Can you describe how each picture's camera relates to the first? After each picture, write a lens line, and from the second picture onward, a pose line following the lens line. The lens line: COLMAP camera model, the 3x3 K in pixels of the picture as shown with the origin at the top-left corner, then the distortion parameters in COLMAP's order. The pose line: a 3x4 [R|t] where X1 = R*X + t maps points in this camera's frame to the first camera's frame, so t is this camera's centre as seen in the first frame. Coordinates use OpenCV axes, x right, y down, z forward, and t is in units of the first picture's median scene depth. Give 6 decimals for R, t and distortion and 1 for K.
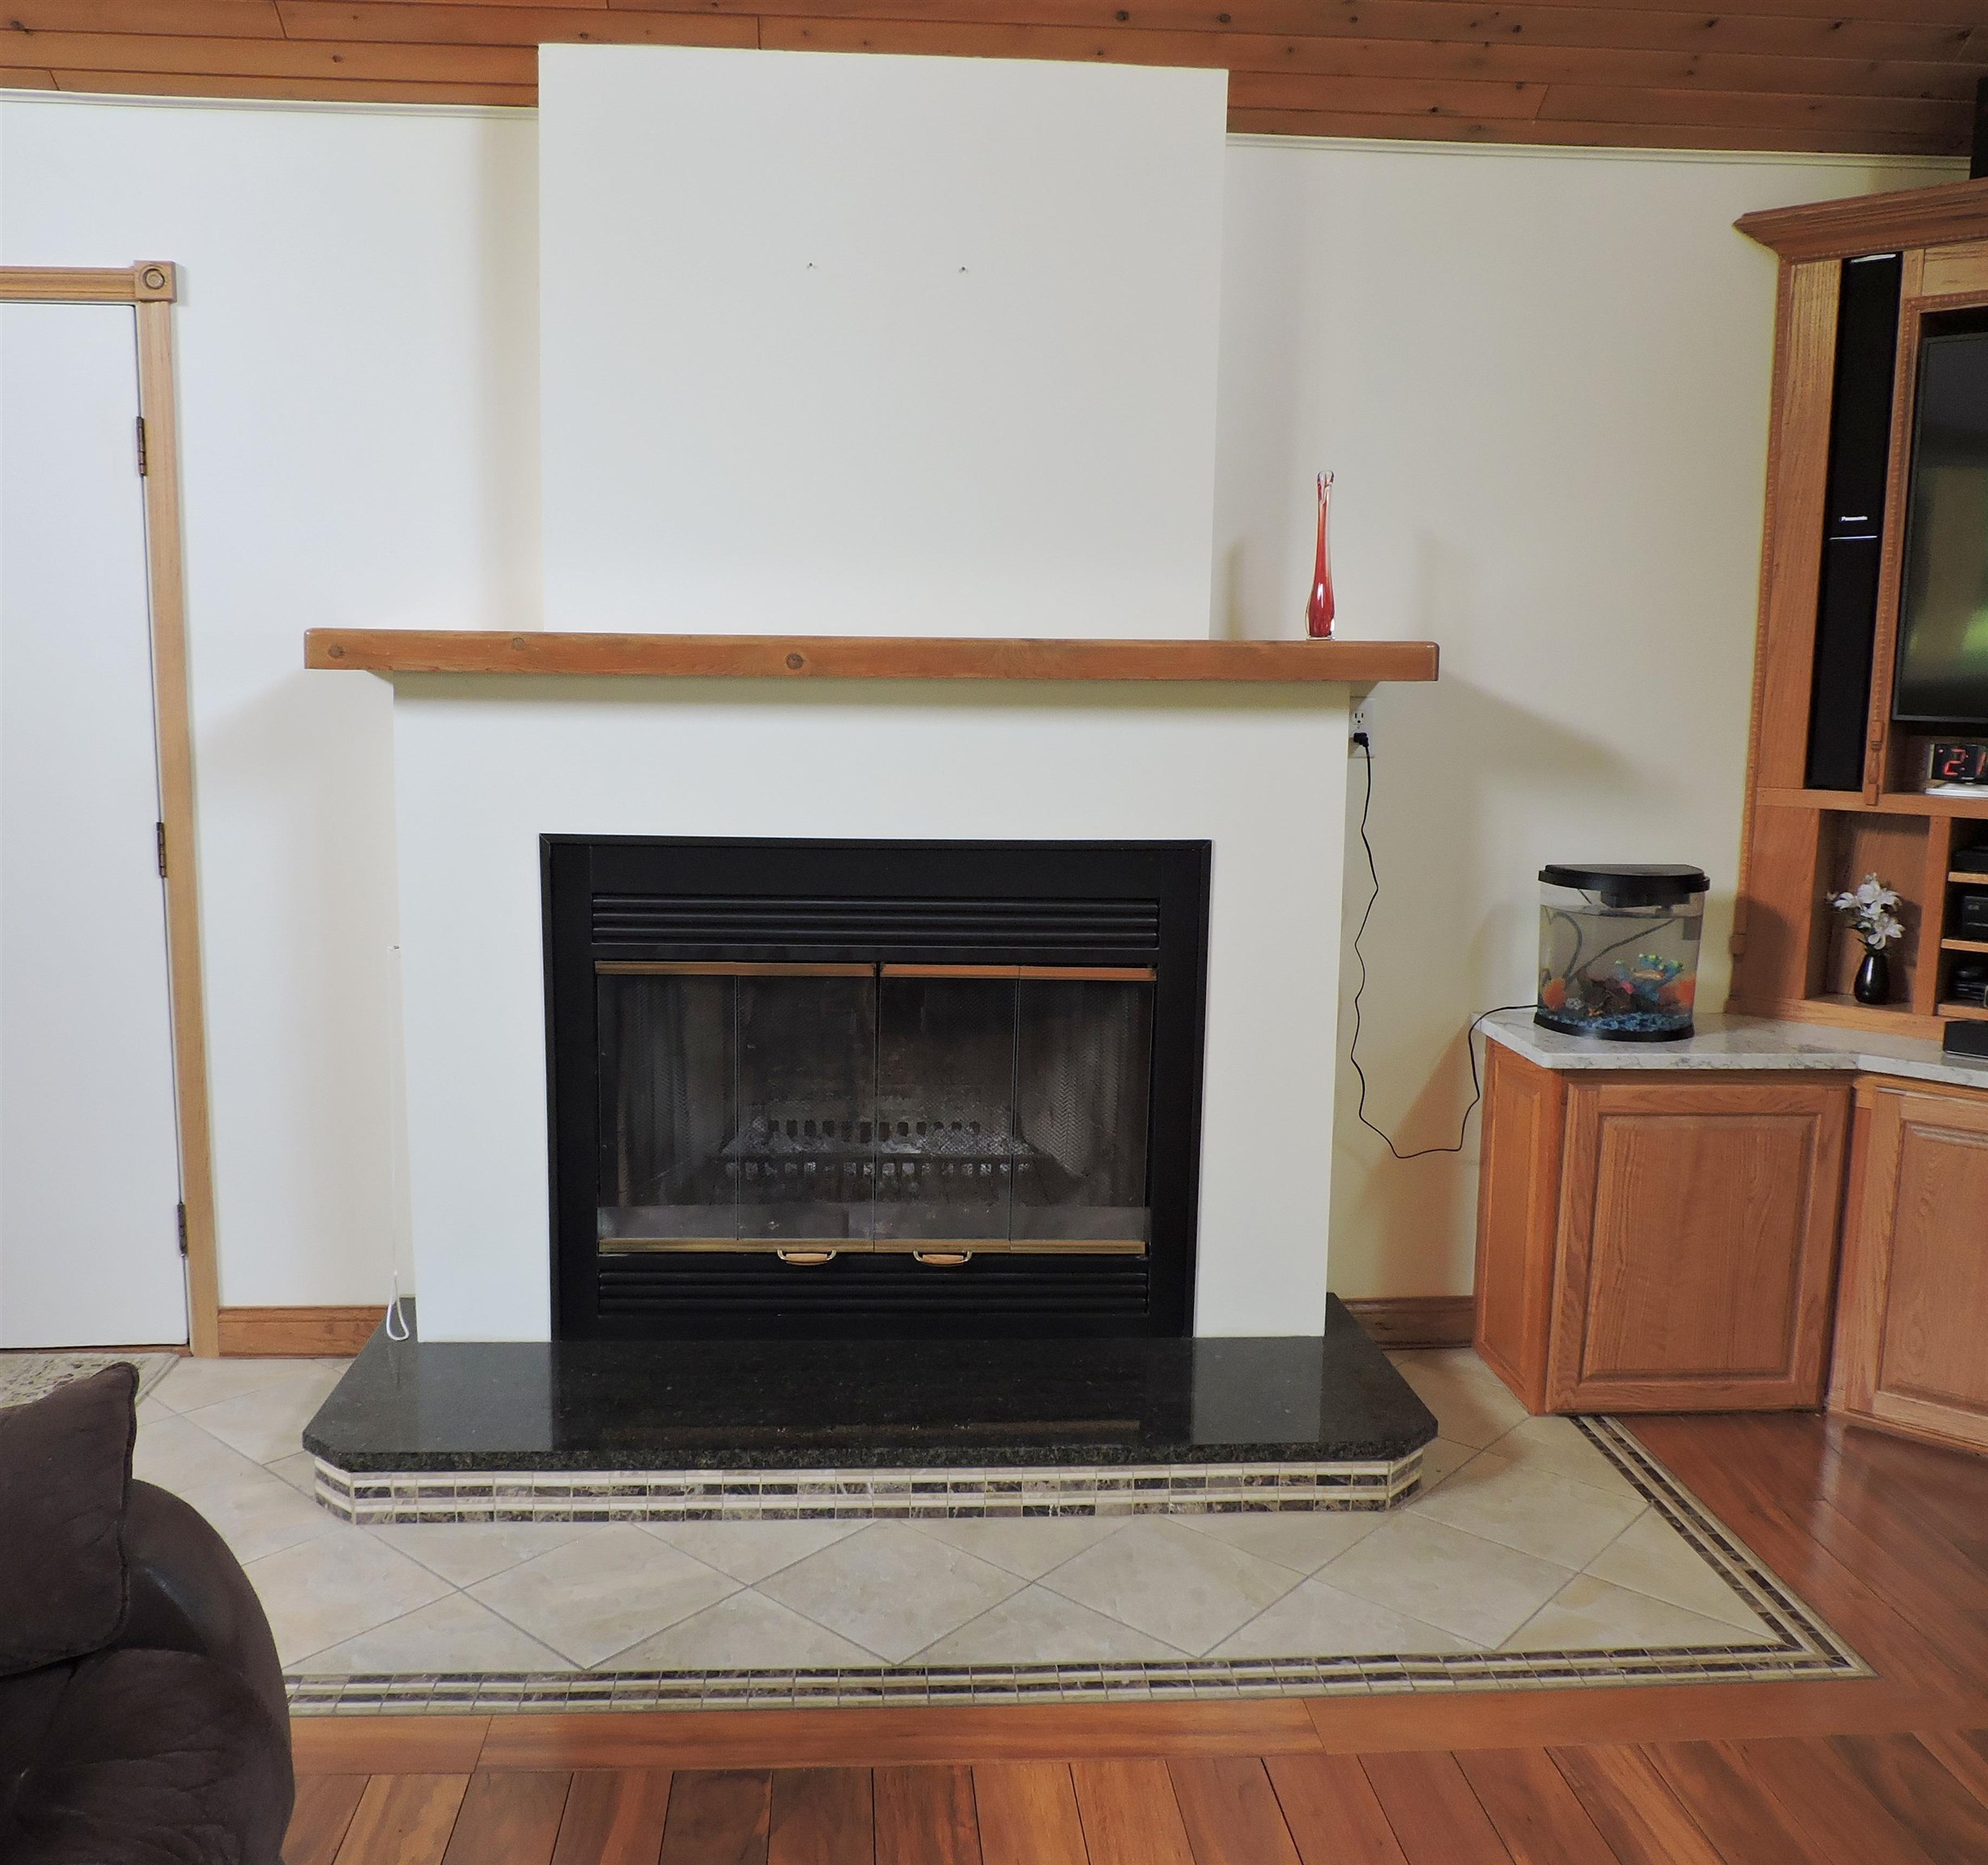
lens RADIAL K [[1768.5, 0, 950.7], [0, 1768.5, 931.9], [0, 0, 1]] dist [-0.023074, -0.002059]
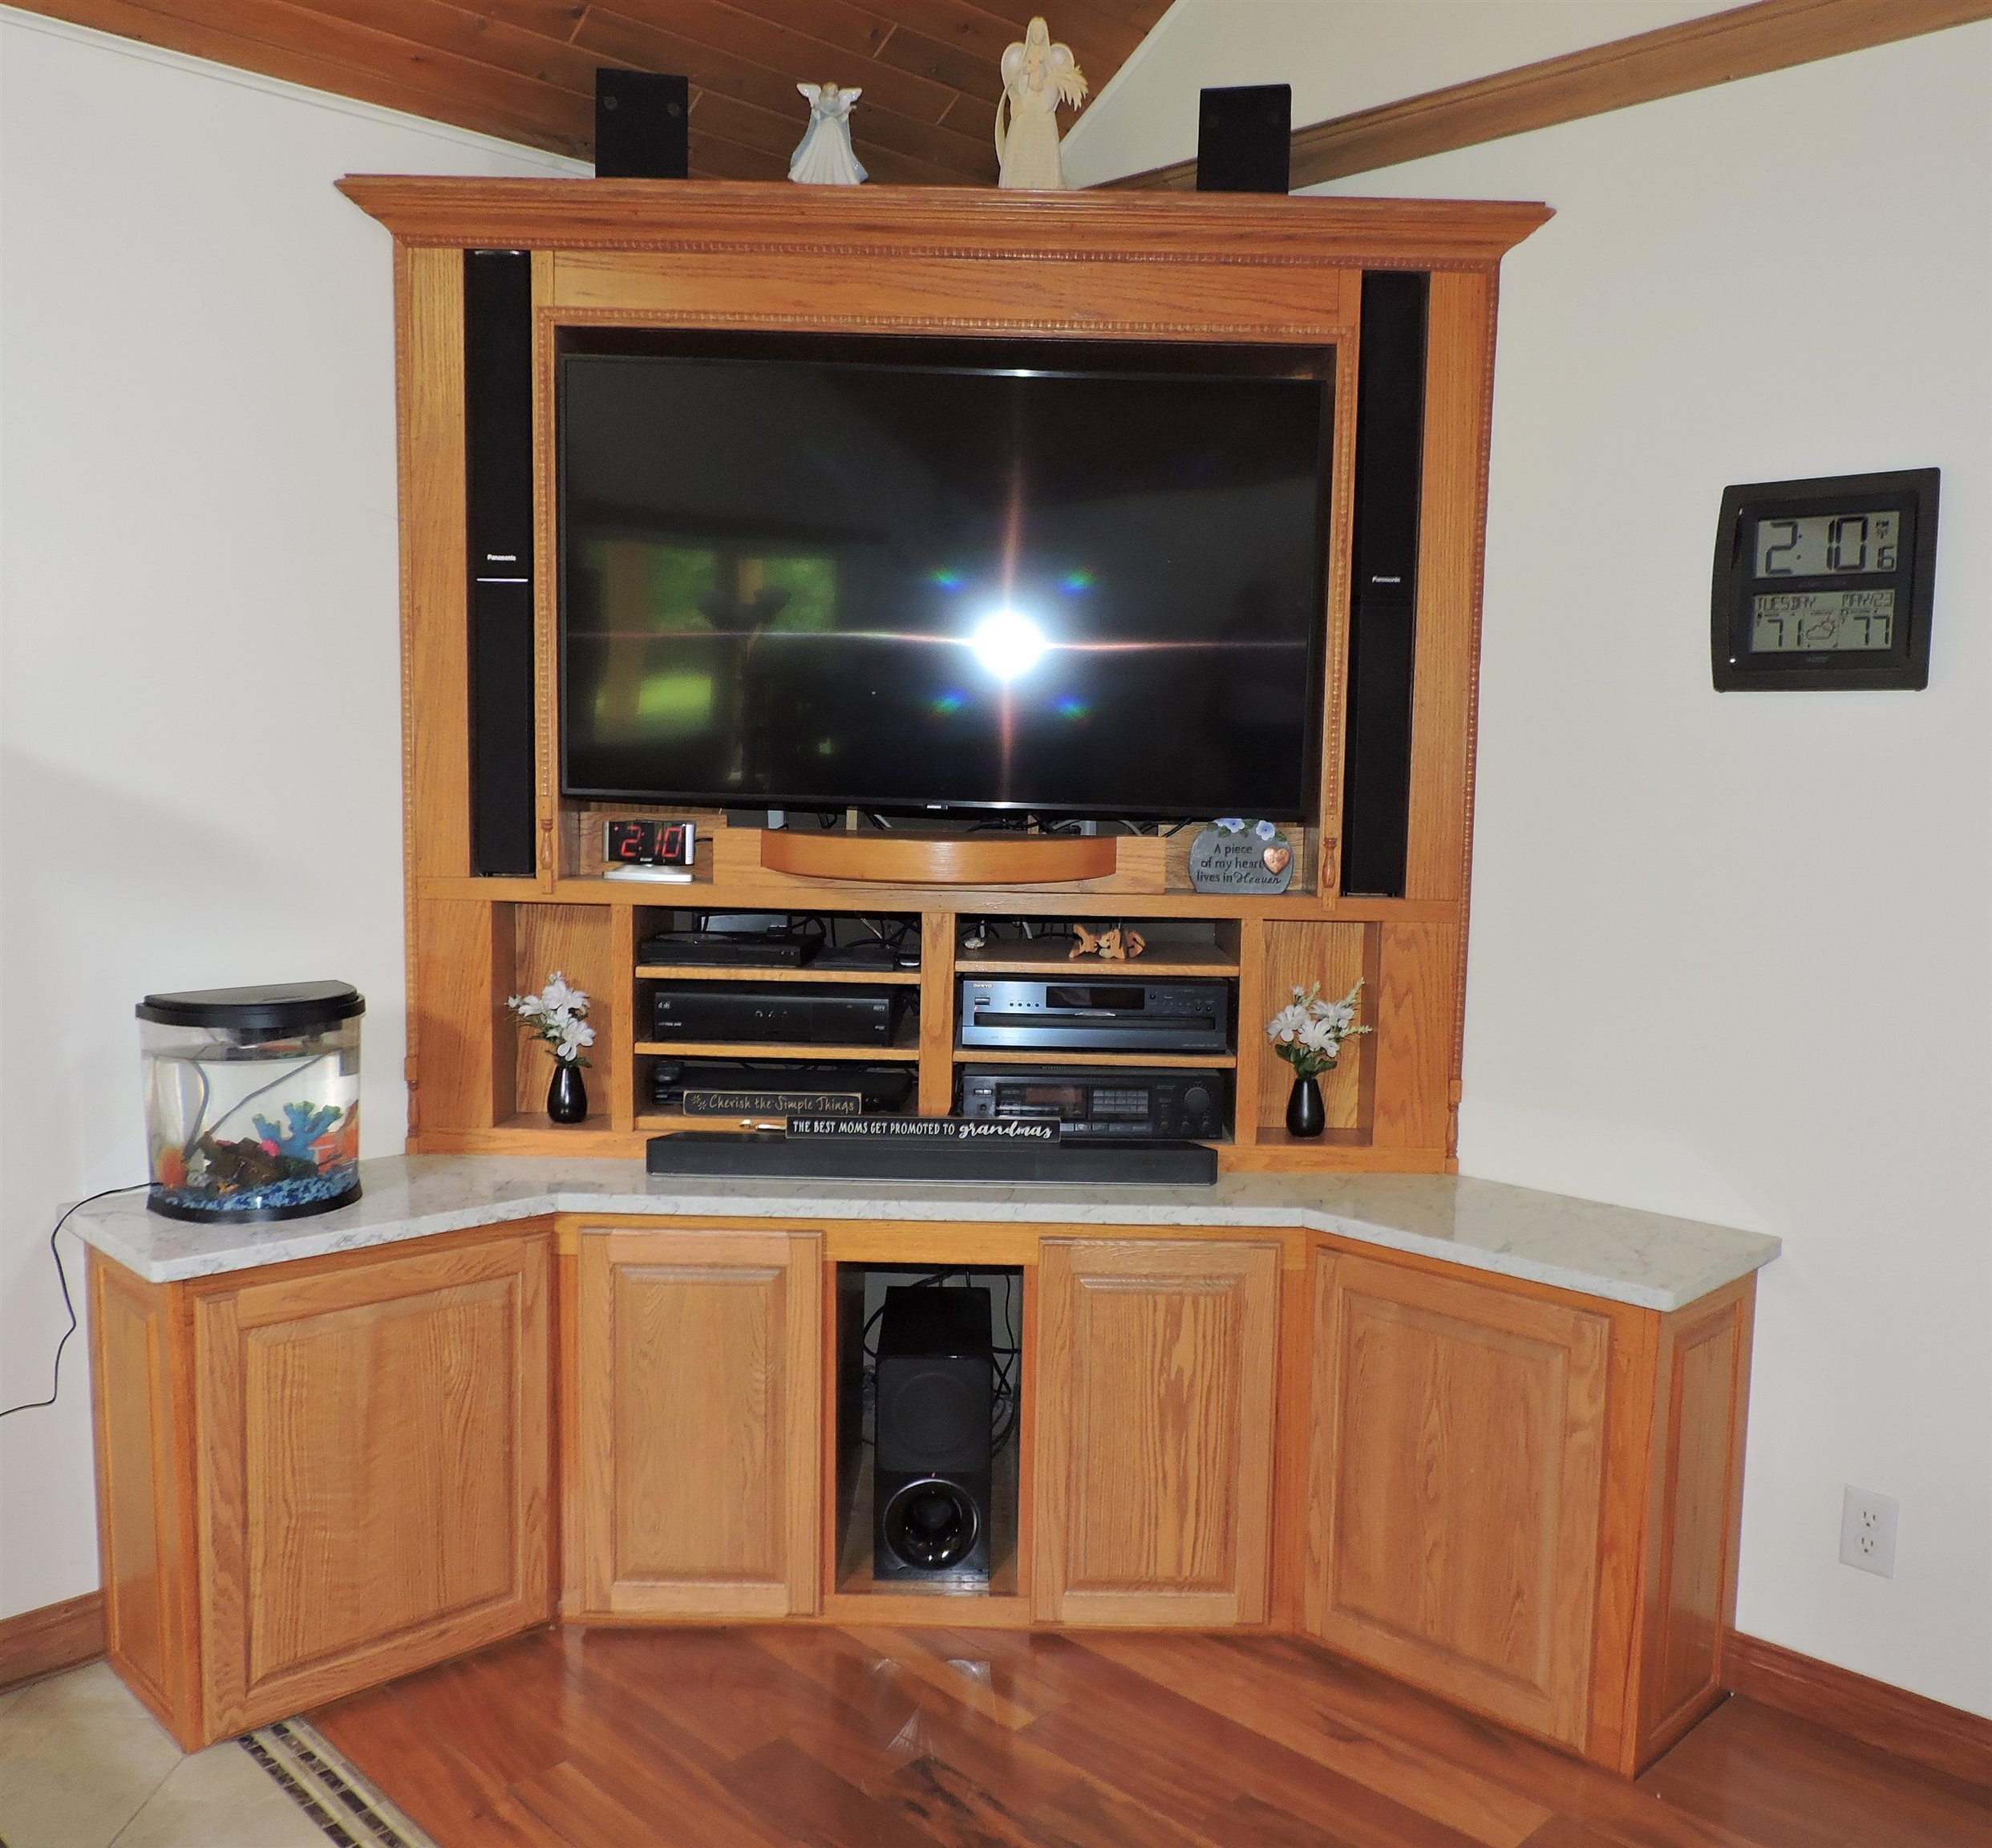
lens RADIAL K [[1751.2, 0, 1020.3], [0, 1751.2, 925.1], [0, 0, 1]] dist [-0.019241, 0.010177]
pose [[0.744836, -0.060860, 0.664466, 0.131424], [0.085661, 0.996313, -0.004767, -0.033852], [-0.661726, 0.060470, 0.747303, 0.217070]]
